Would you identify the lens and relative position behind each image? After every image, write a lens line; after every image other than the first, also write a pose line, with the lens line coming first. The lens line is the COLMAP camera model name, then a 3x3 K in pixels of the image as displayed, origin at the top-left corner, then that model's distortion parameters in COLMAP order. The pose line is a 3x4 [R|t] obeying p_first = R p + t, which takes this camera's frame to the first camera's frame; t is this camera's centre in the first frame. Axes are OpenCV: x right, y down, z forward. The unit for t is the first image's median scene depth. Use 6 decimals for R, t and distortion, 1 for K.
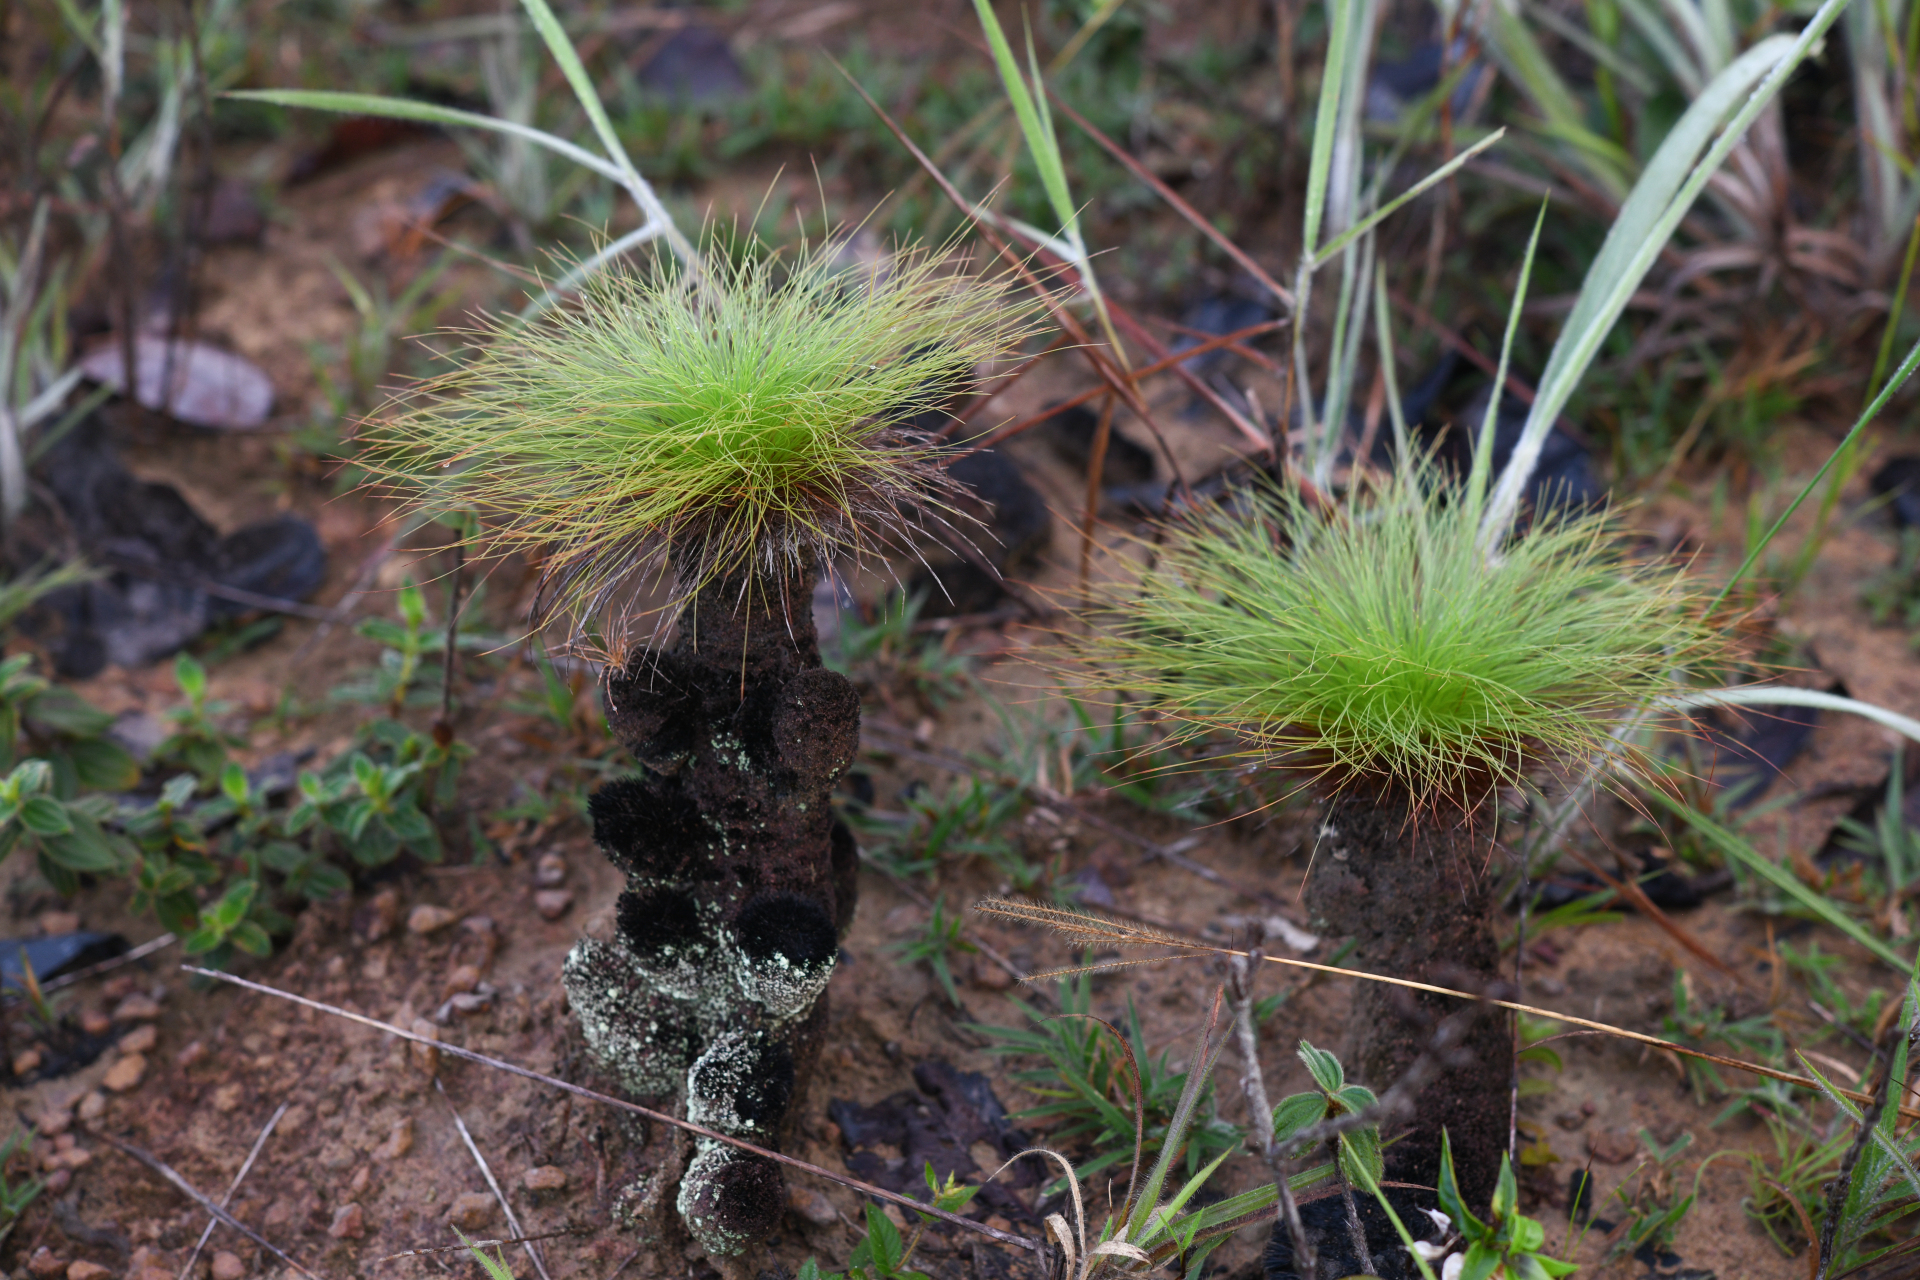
lens RADIAL K [[3269.5, 0, 962.8], [0, 3269.5, 638.3], [0, 0, 1]] dist [0.001971, 0.000000]
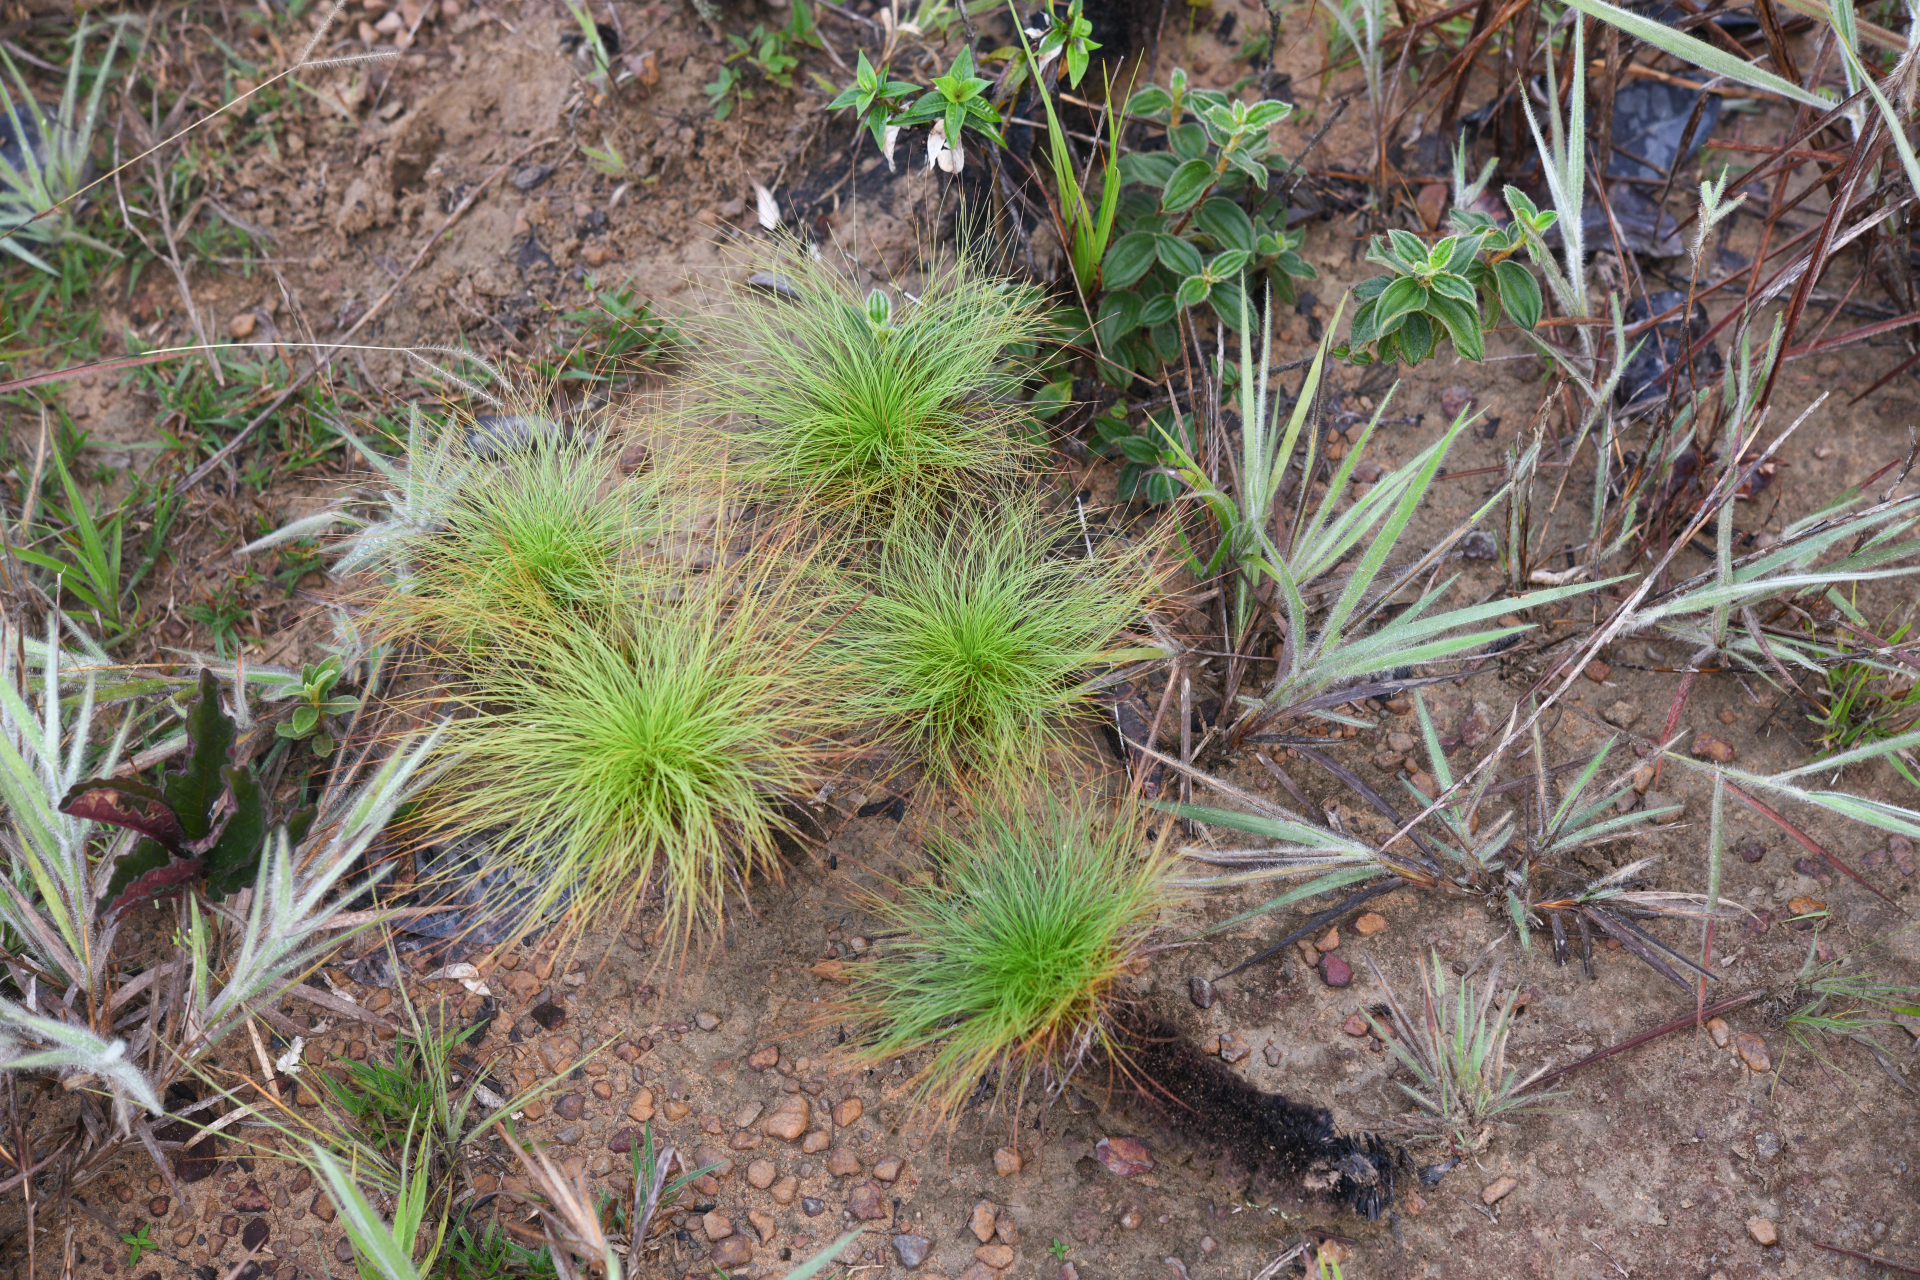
lens RADIAL K [[3269.5, 0, 956.8], [0, 3269.5, 636.3], [0, 0, 1]] dist [0.001971, 0.000000]
pose [[0.989407, 0.095303, -0.109507, 0.277679], [-0.053618, 0.940899, 0.334417, -0.096367], [0.134906, -0.325003, 0.936041, -0.744191]]
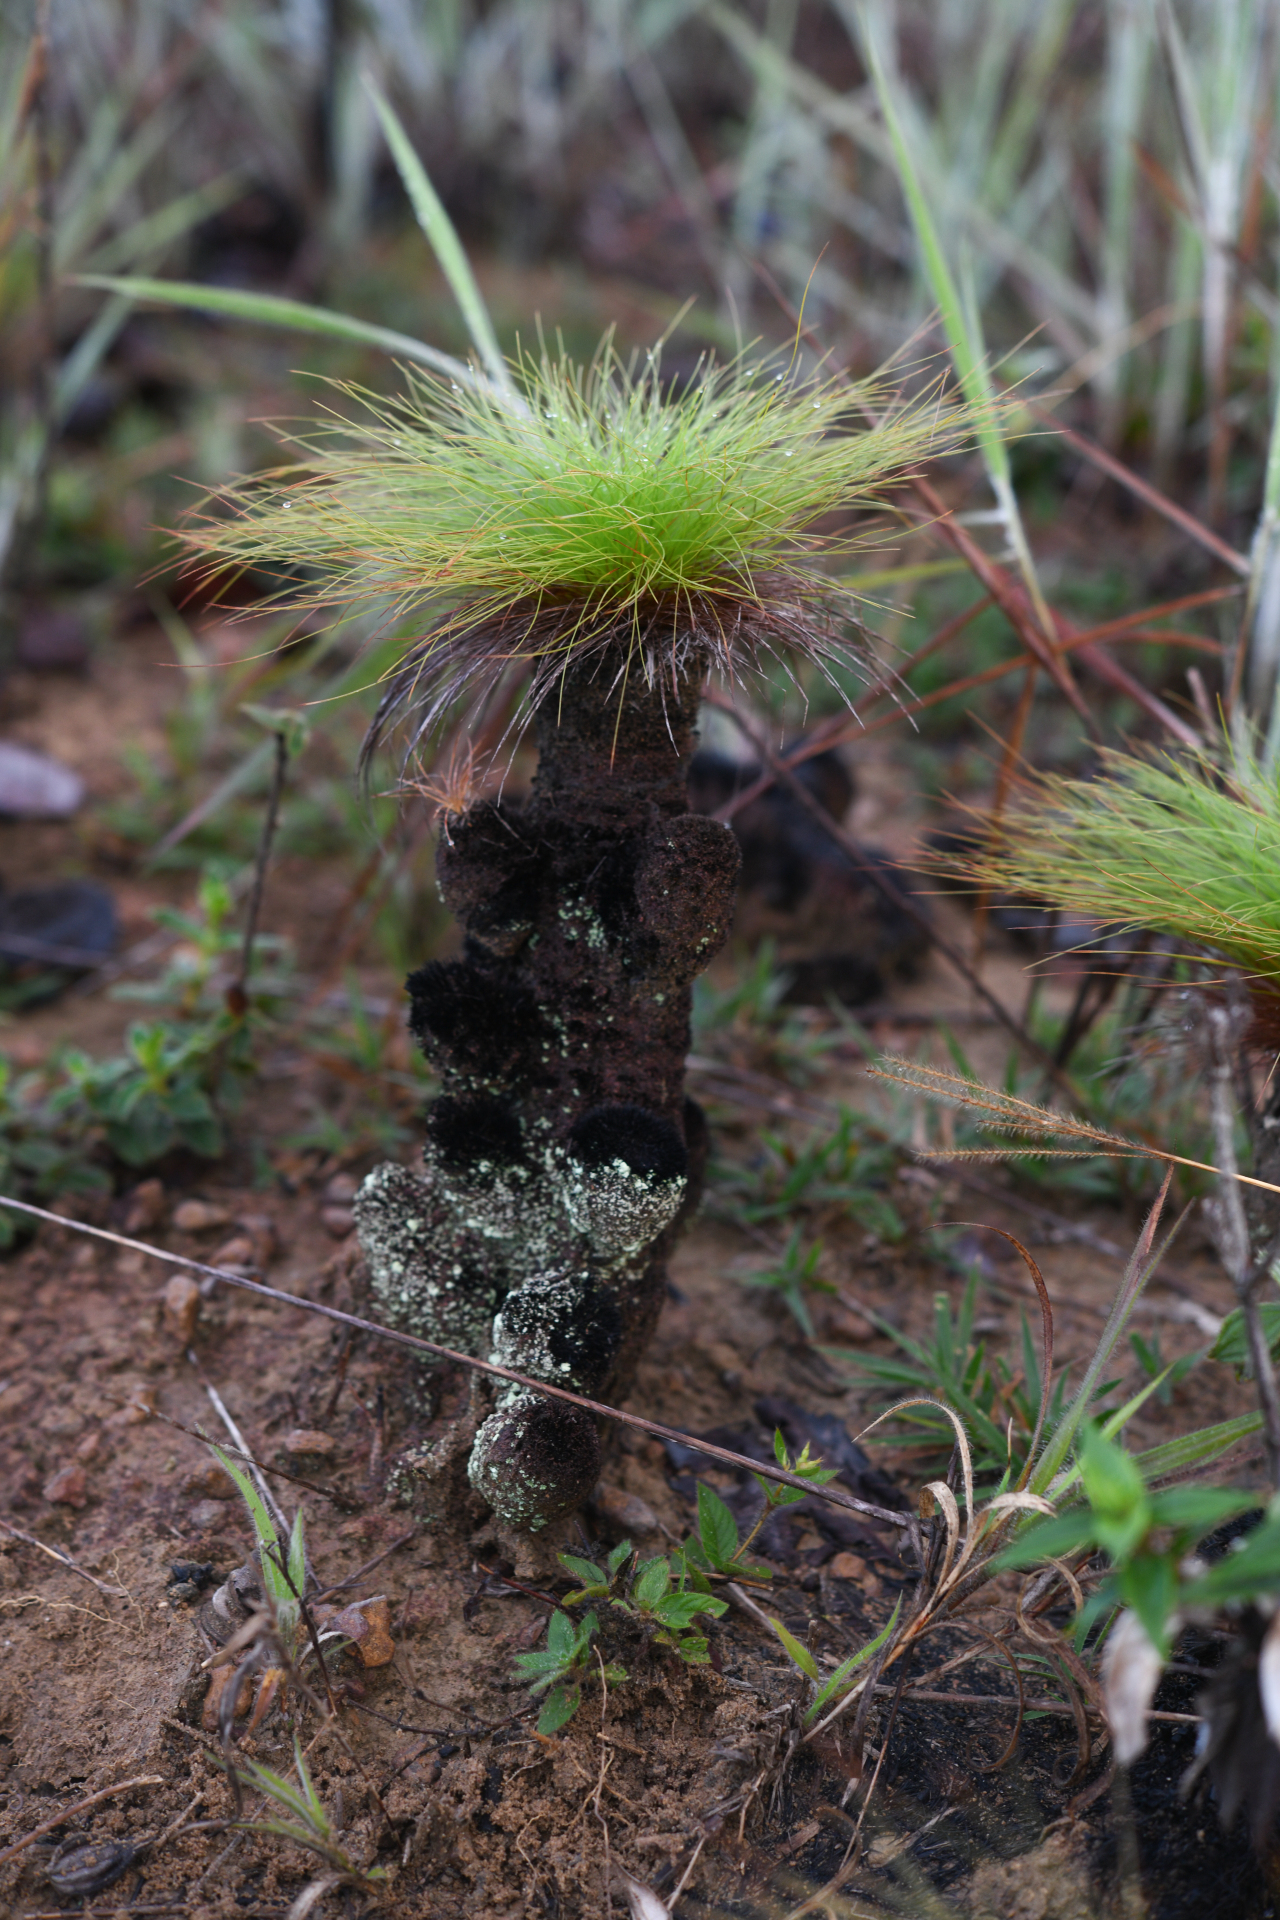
lens RADIAL K [[3269.5, 0, 635.9], [0, 3269.5, 955.8], [0, 0, 1]] dist [0.001971, 0.000000]
pose [[0.996321, 0.073895, -0.043413, -0.018725], [-0.081082, 0.976812, -0.198150, 0.200790], [0.027764, 0.200941, 0.979210, 0.167297]]
